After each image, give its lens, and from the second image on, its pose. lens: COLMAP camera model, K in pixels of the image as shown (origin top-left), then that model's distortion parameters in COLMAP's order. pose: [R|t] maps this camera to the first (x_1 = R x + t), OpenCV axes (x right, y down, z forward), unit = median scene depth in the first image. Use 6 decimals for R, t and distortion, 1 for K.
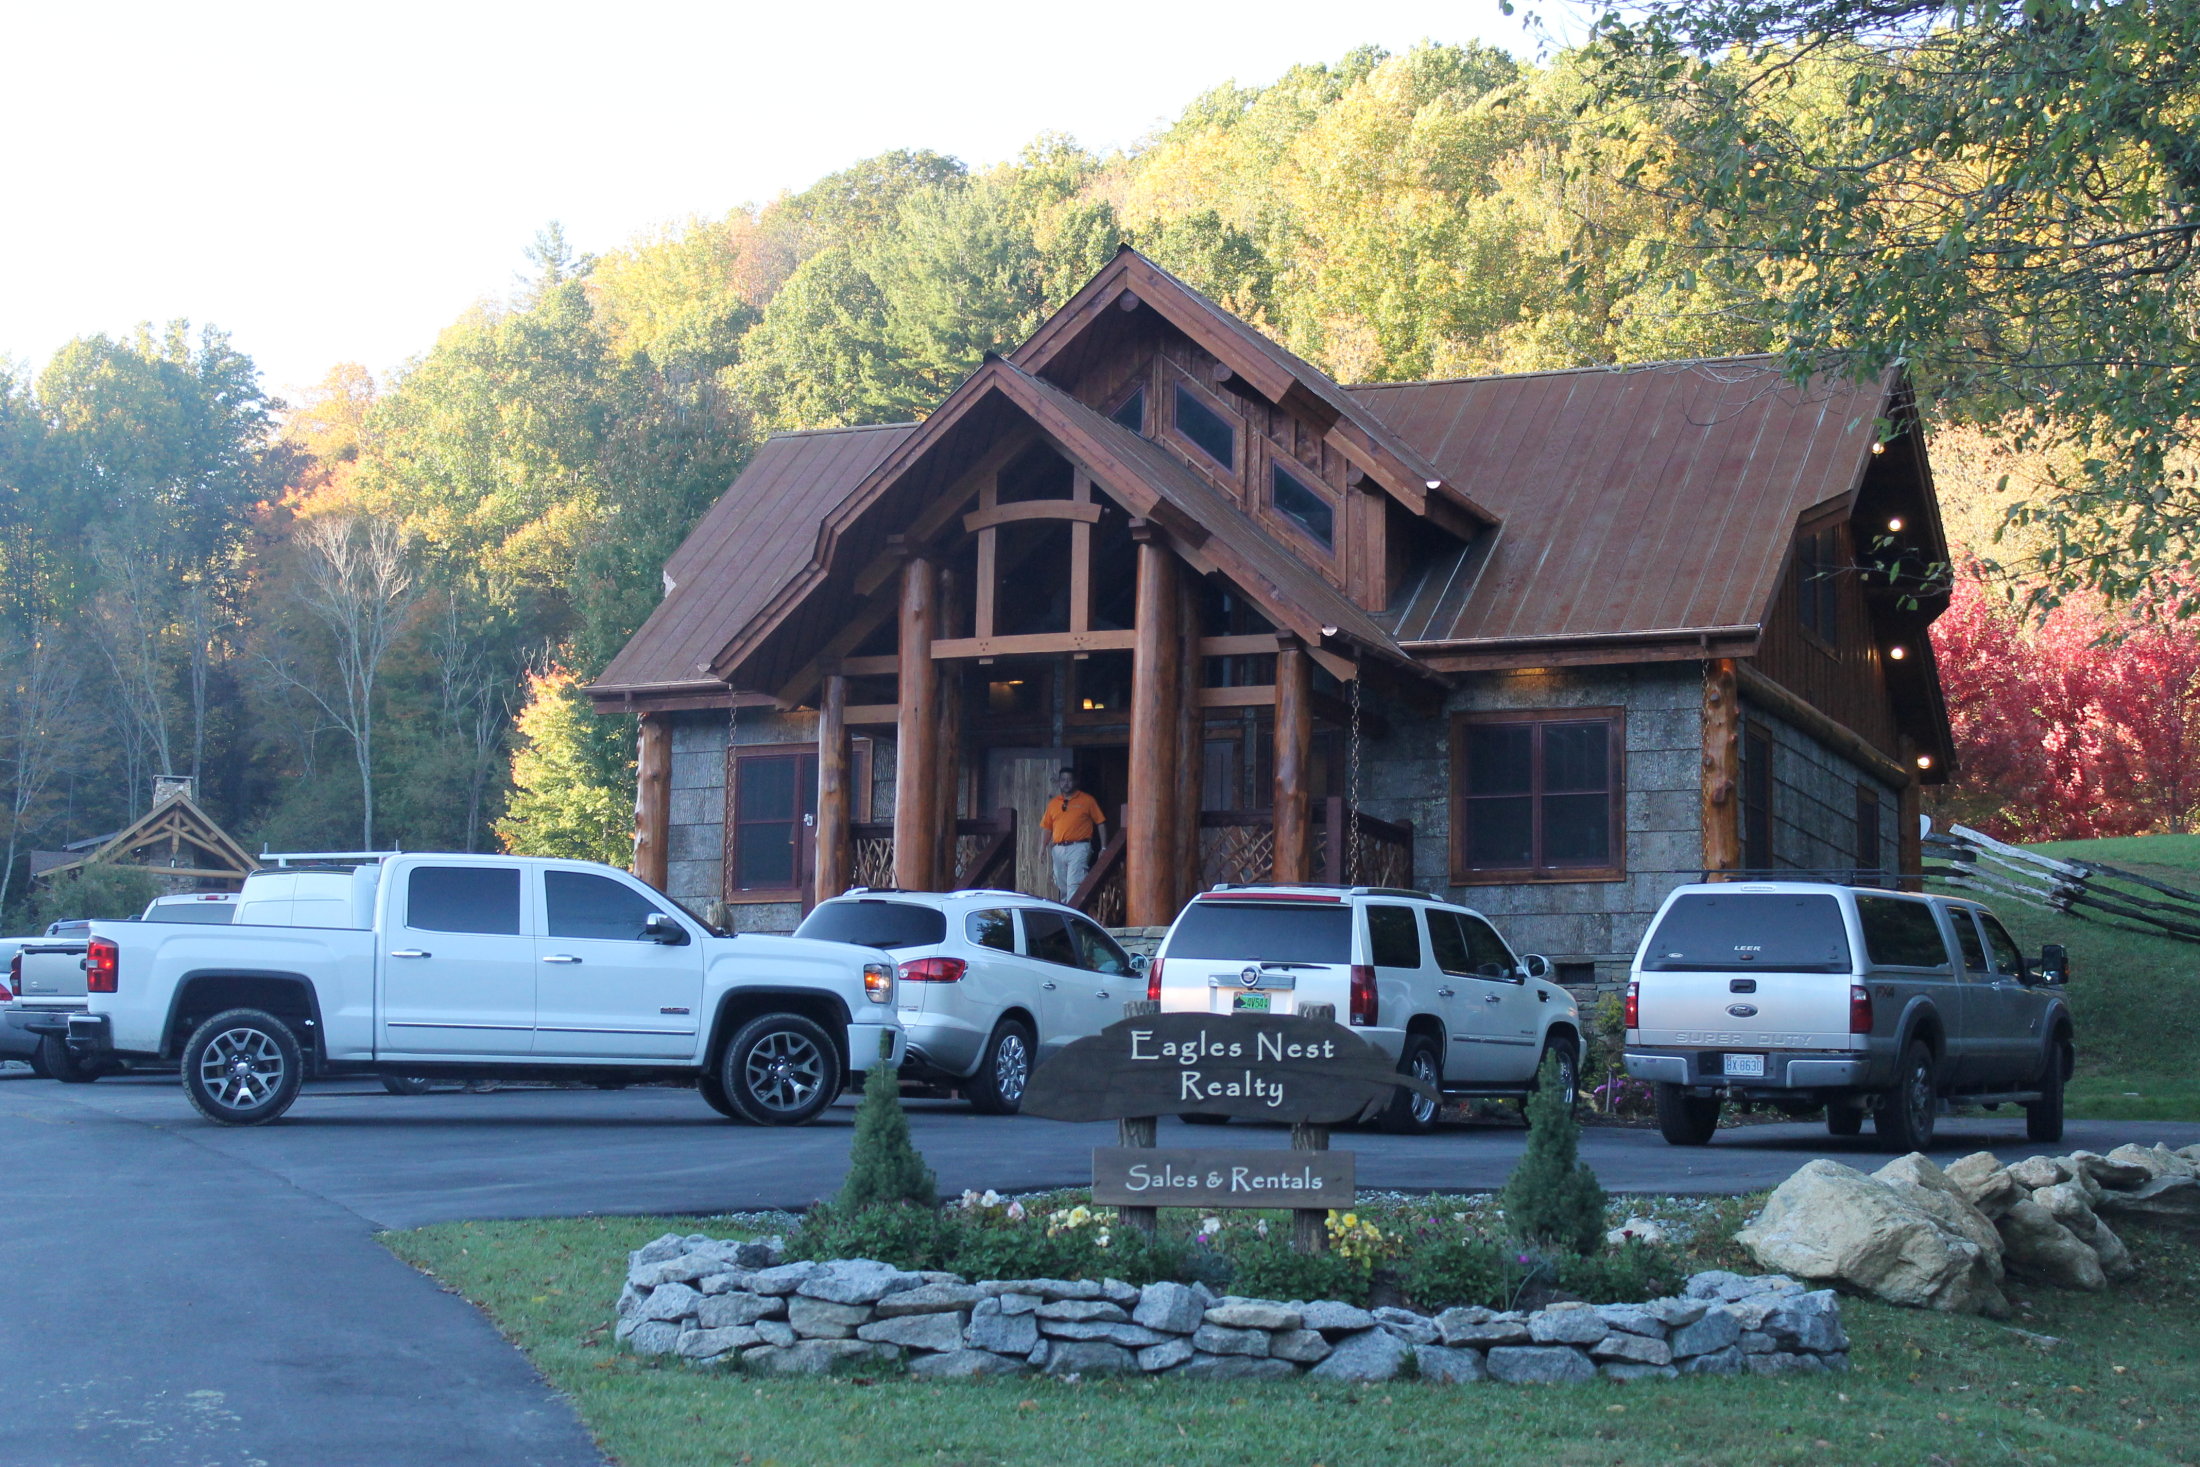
lens RADIAL K [[4364.6, 0, 1101.4], [0, 4364.6, 696.4], [0, 0, 1]] dist [0.049967, 0.000000]
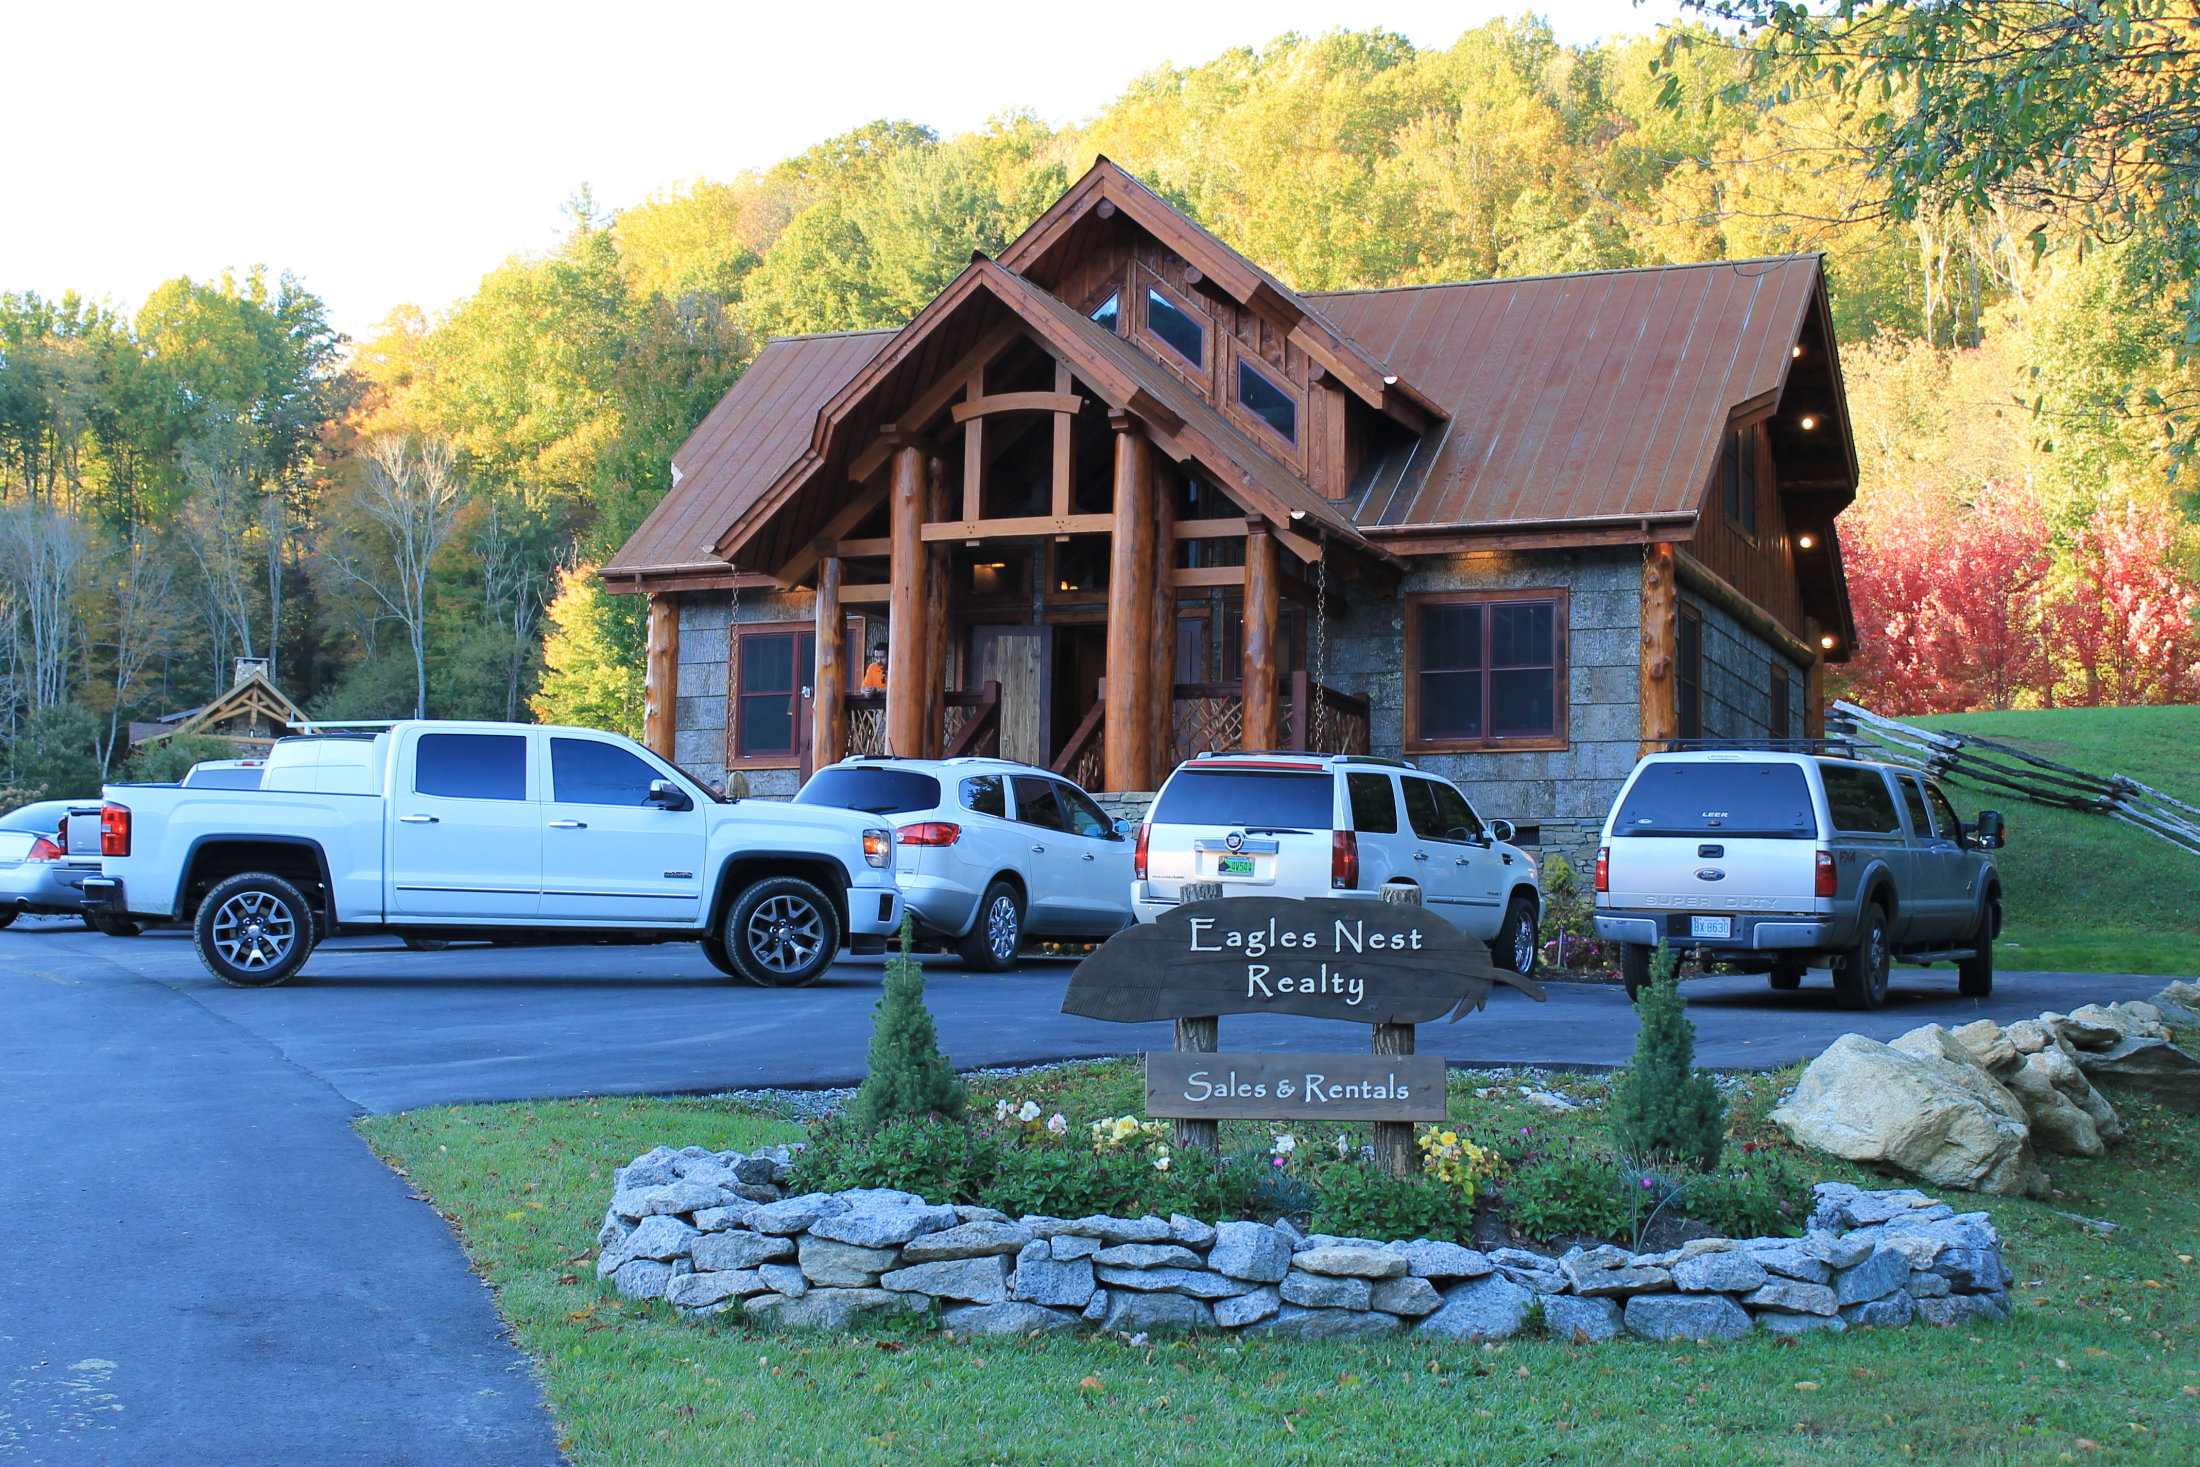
lens RADIAL K [[3406.0, 0, 1090.1], [0, 3406.0, 717.9], [0, 0, 1]] dist [-0.015913, 0.000000]
pose [[0.999823, 0.001875, 0.018739, -0.014151], [-0.002480, 0.999473, 0.032352, 0.007969], [-0.018668, -0.032393, 0.999301, 0.175706]]
